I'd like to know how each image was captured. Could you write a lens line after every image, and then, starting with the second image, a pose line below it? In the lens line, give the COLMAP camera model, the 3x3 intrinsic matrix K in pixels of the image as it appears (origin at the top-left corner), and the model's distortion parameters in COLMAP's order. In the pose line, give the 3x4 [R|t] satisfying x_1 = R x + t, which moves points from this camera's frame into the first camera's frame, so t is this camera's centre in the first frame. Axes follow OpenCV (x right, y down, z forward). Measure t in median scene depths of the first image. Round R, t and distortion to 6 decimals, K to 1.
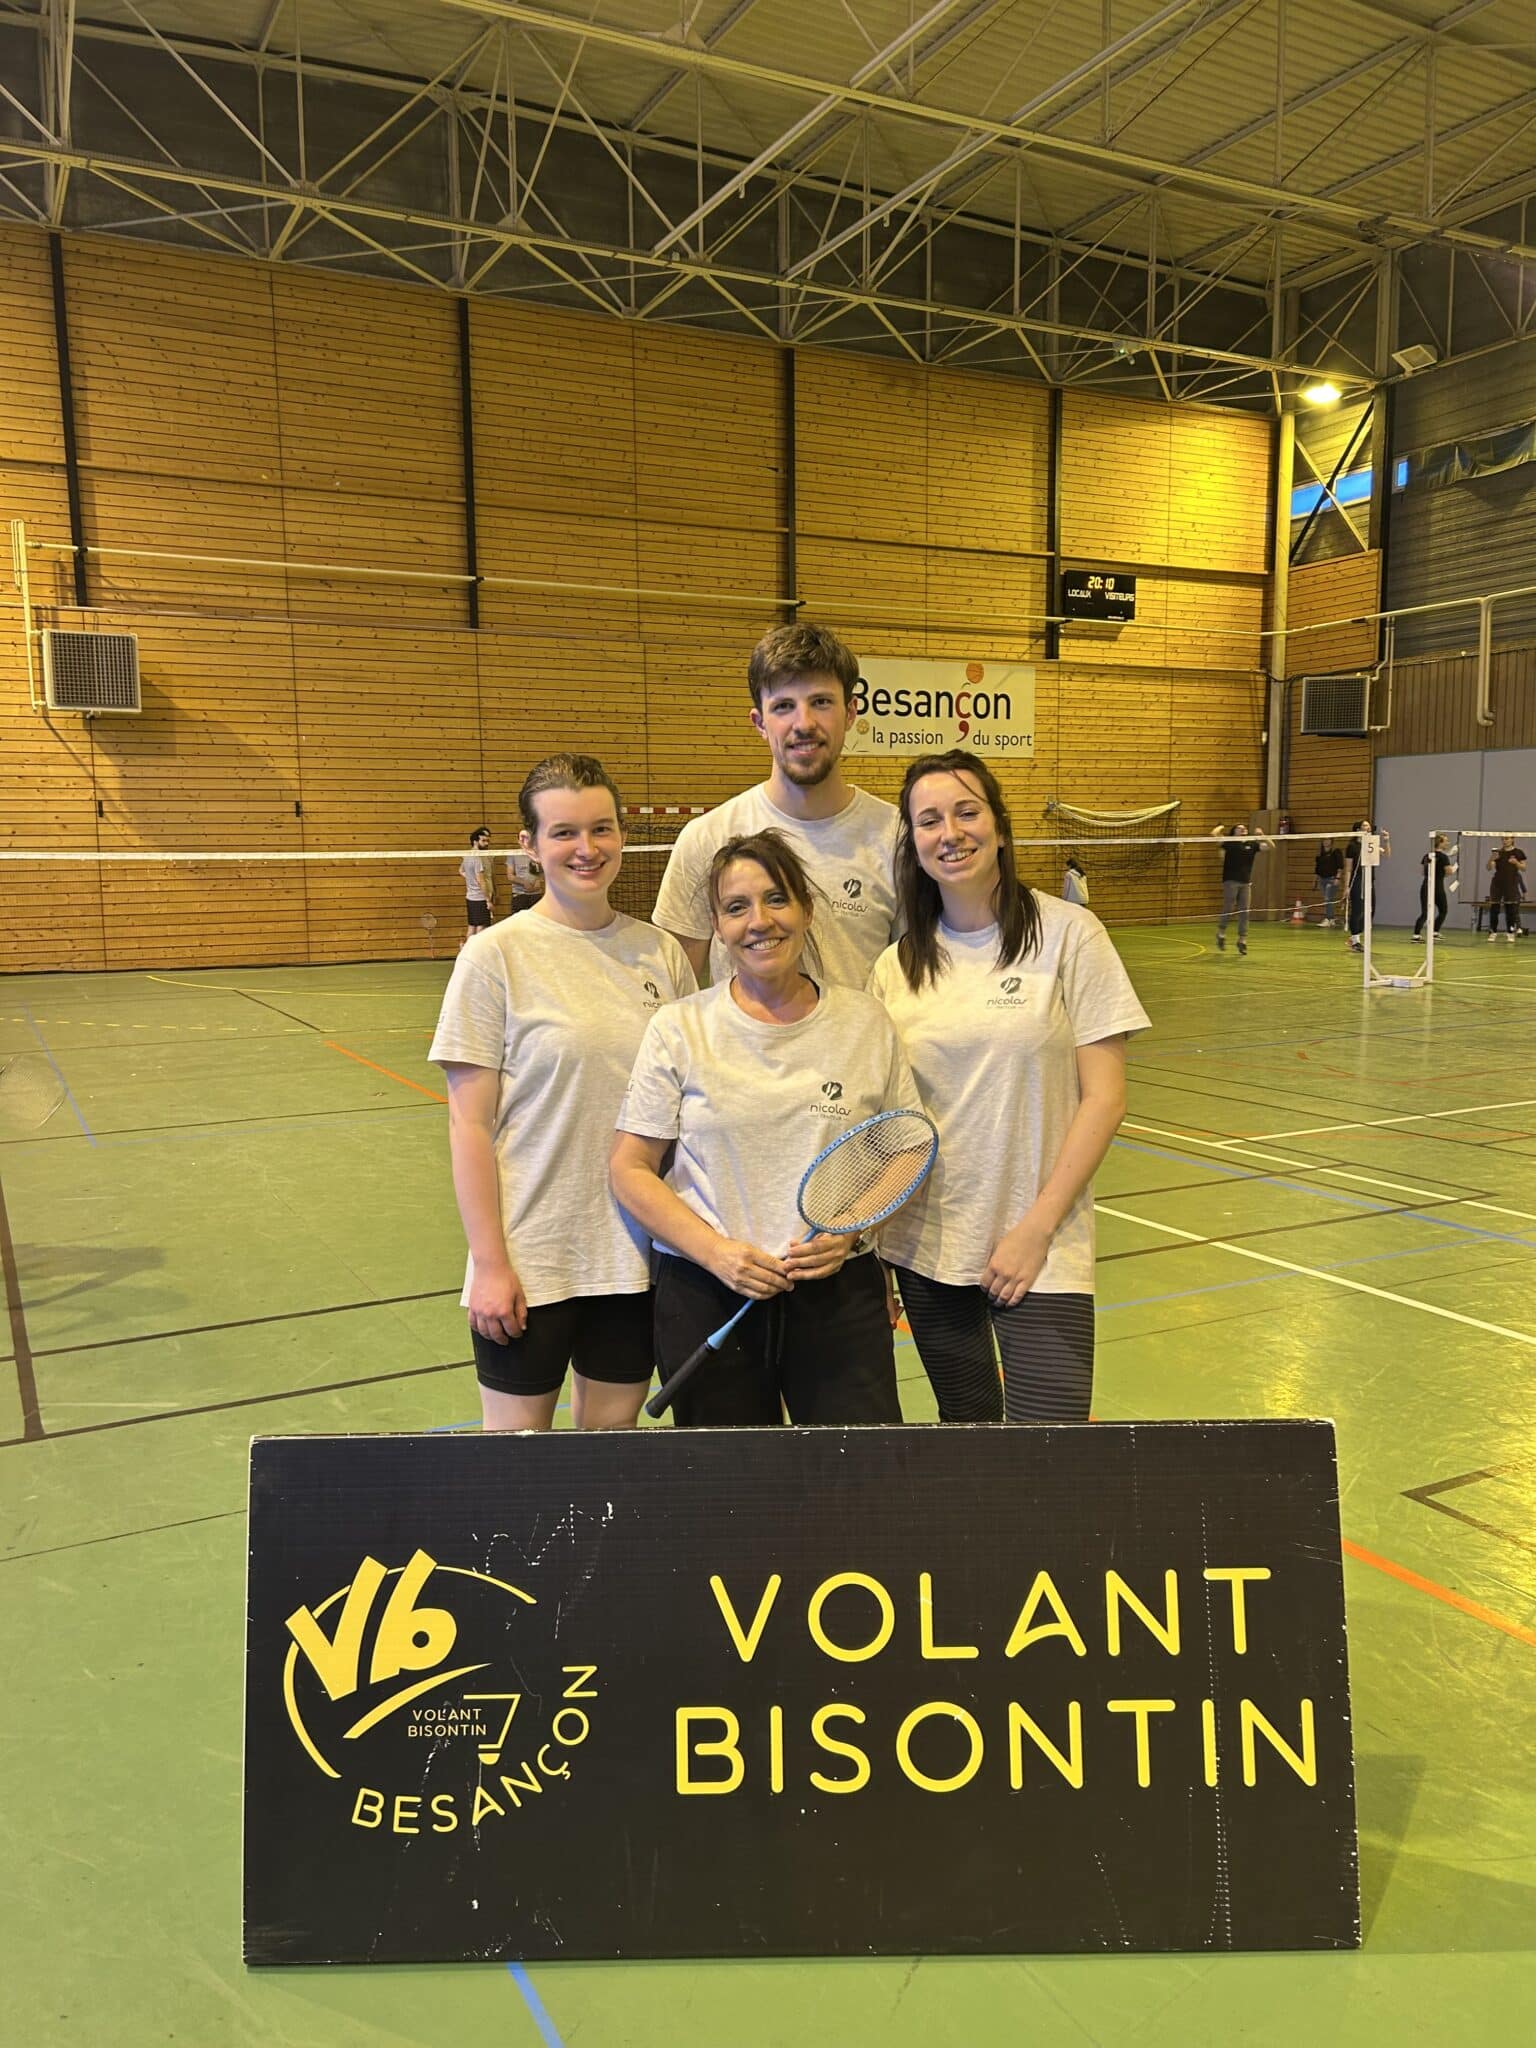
lens RADIAL K [[1536.7, 0, 742.6], [0, 1536.7, 1040.3], [0, 0, 1]] dist [0.044373, -0.044371]
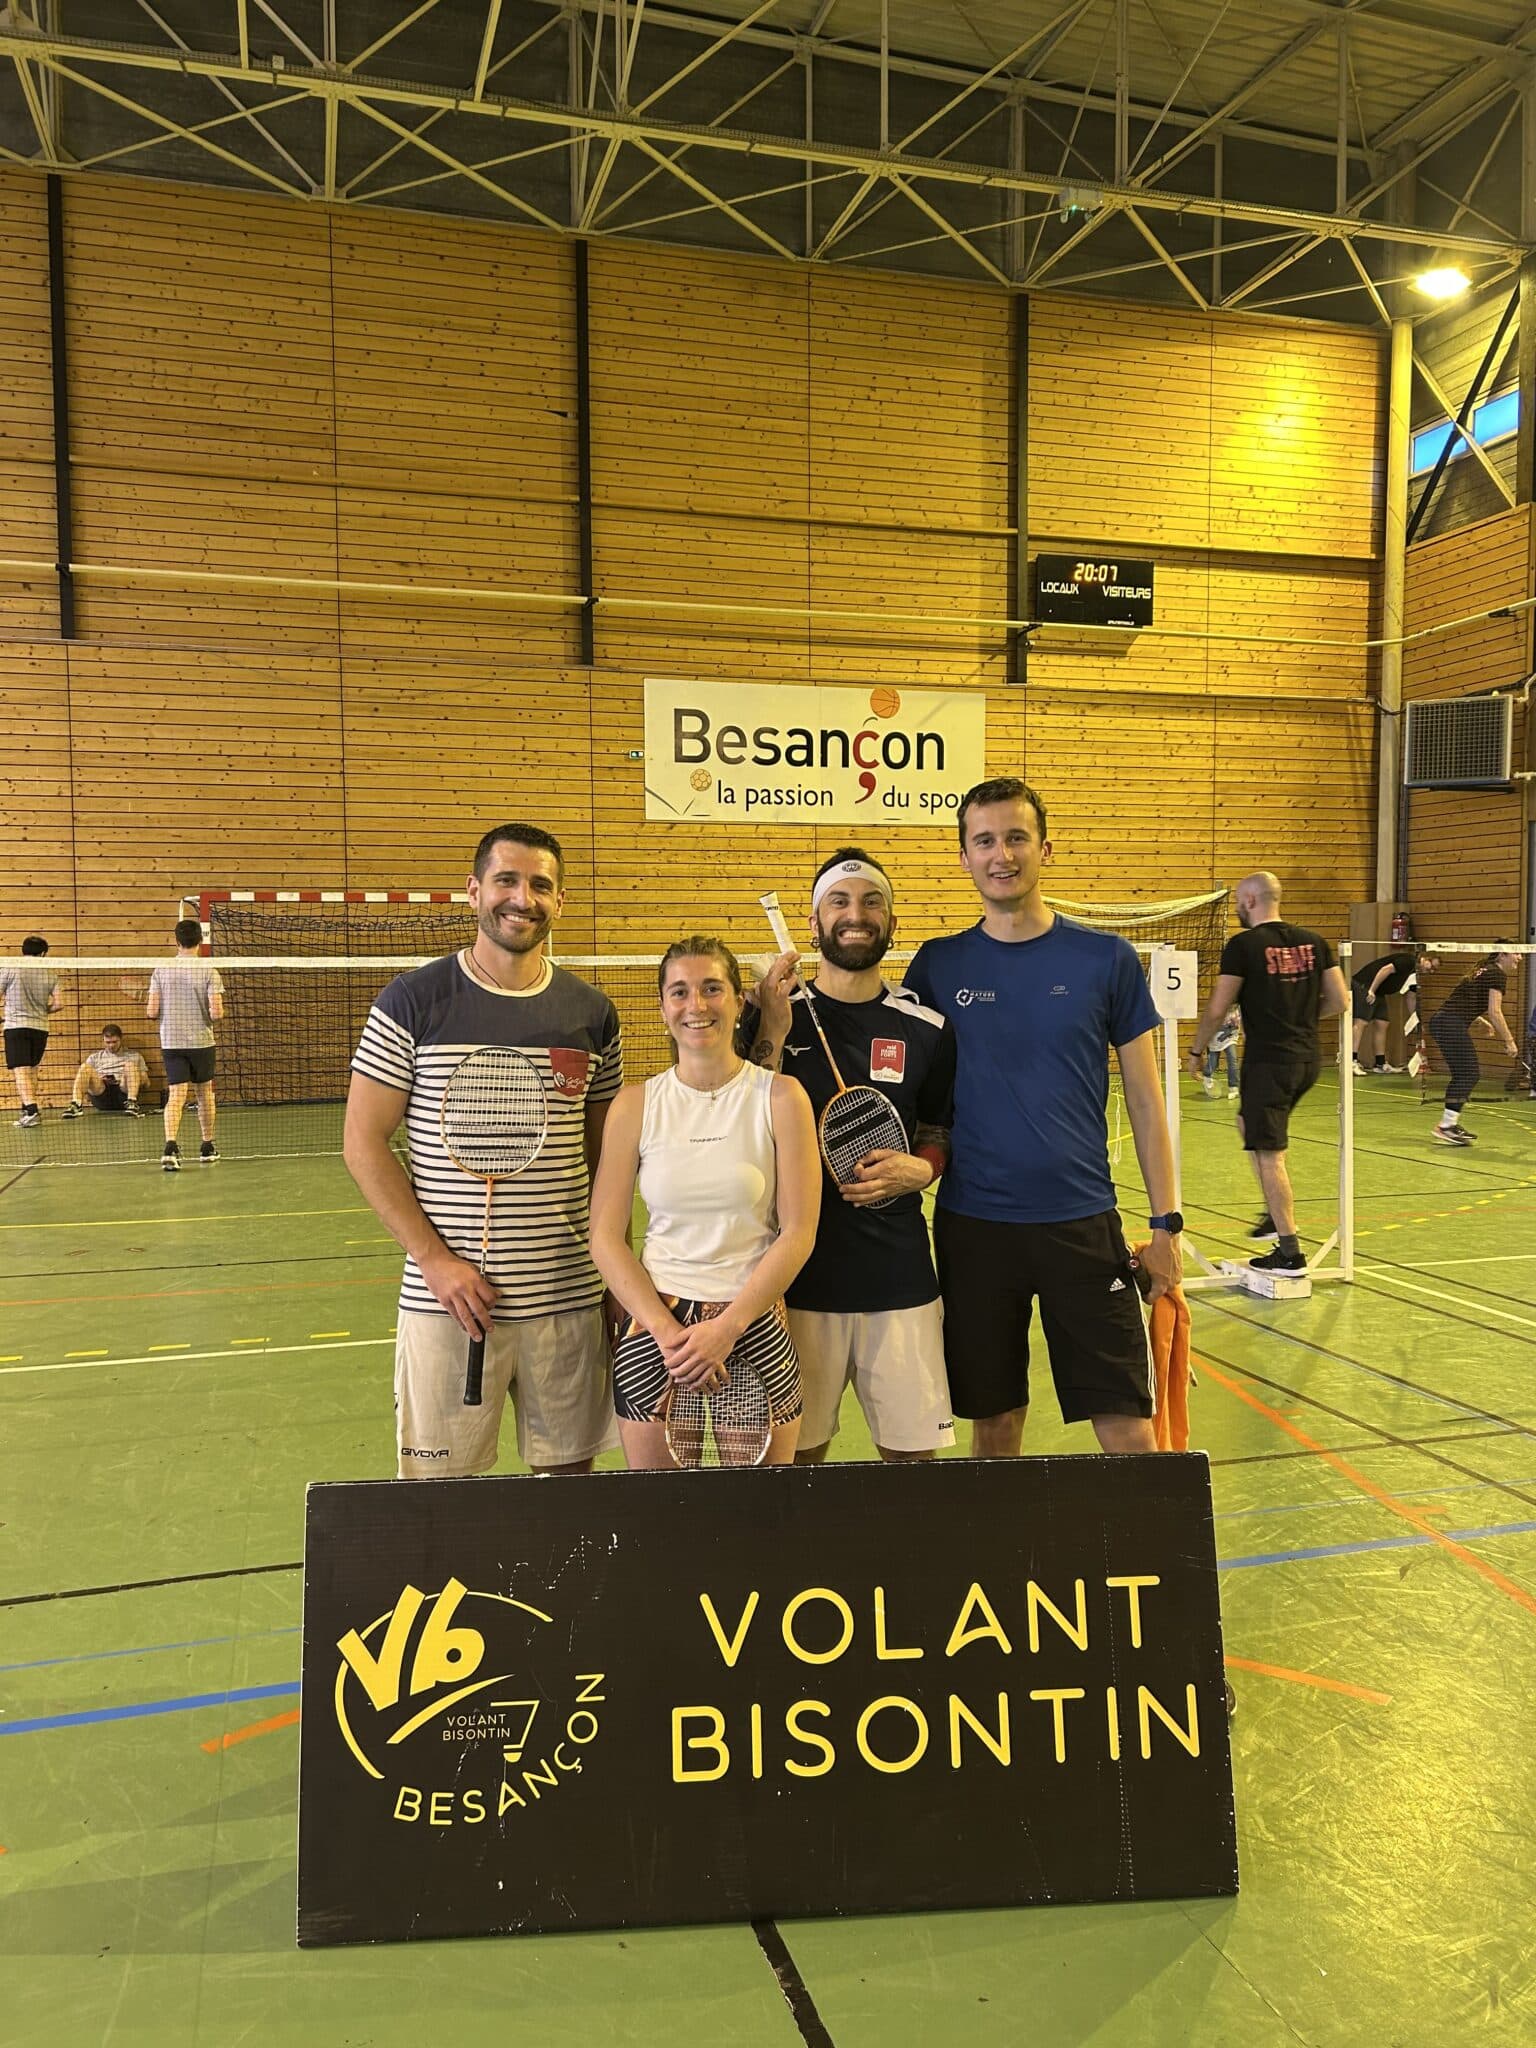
lens RADIAL K [[1536.7, 0, 752.8], [0, 1536.7, 1038.7], [0, 0, 1]] dist [0.044373, -0.044371]
pose [[0.981743, 0.018069, -0.189351, 0.251068], [-0.030123, 0.997684, -0.060978, -0.051224], [0.187811, 0.065568, 0.980014, 0.366201]]
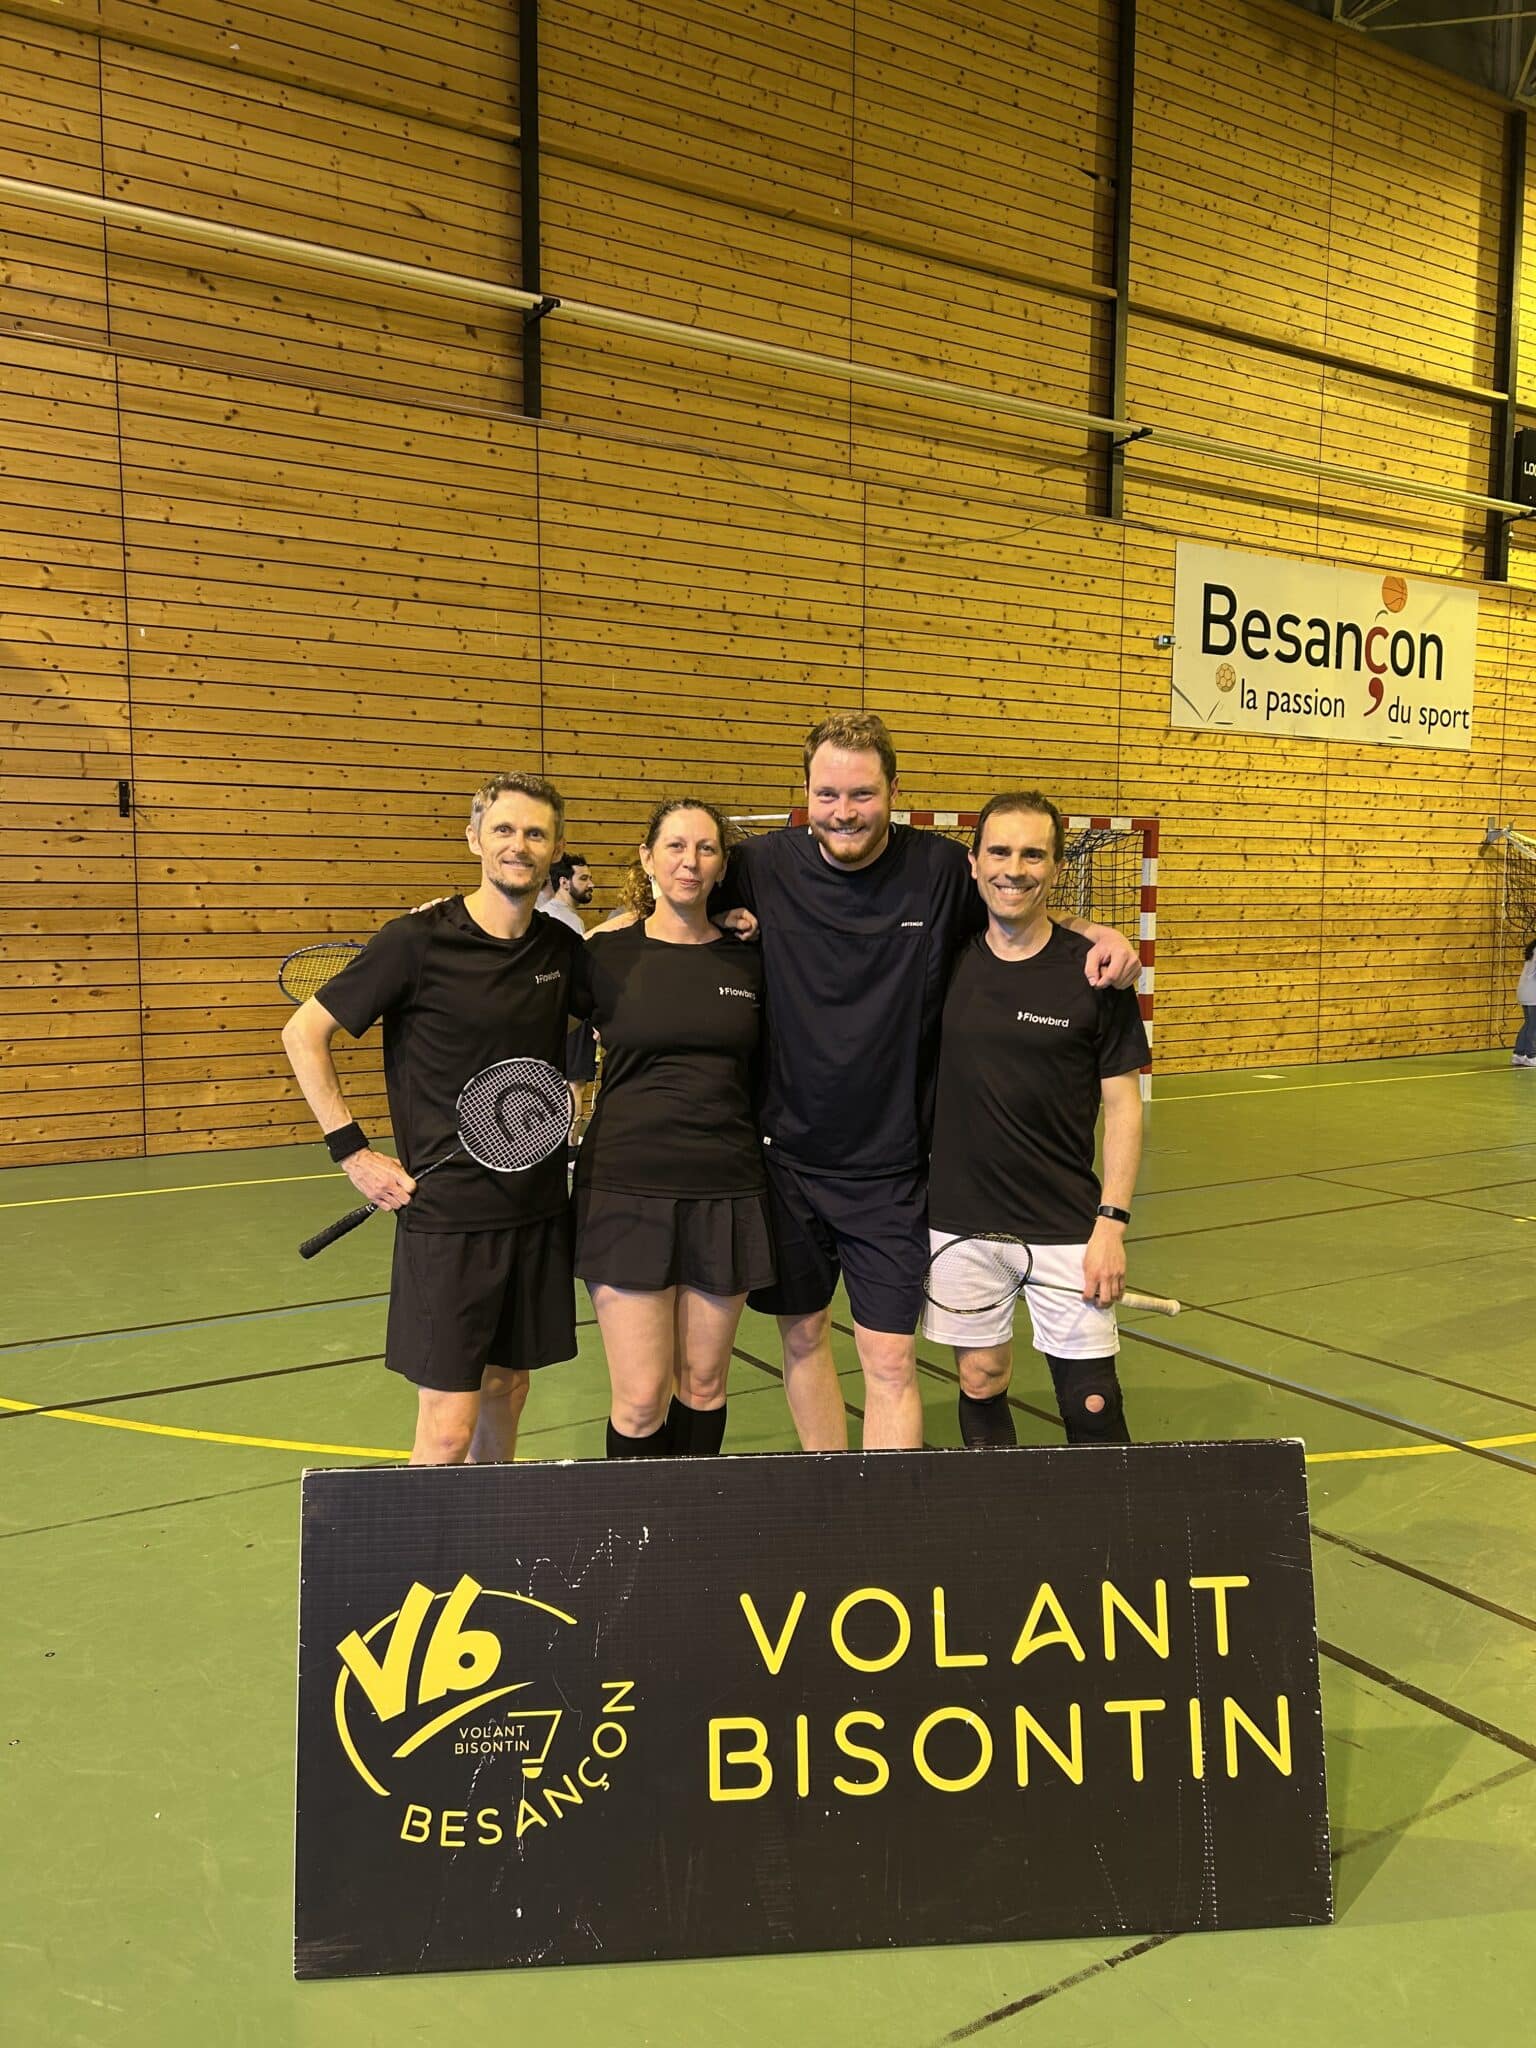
lens RADIAL K [[1536.7, 0, 754.7], [0, 1536.7, 1040.6], [0, 0, 1]] dist [0.044373, -0.044371]
pose [[0.997564, 0.007079, 0.069391, -0.131505], [-0.004884, 0.999484, -0.031756, -0.064303], [-0.069580, 0.031340, 0.997084, 0.515138]]
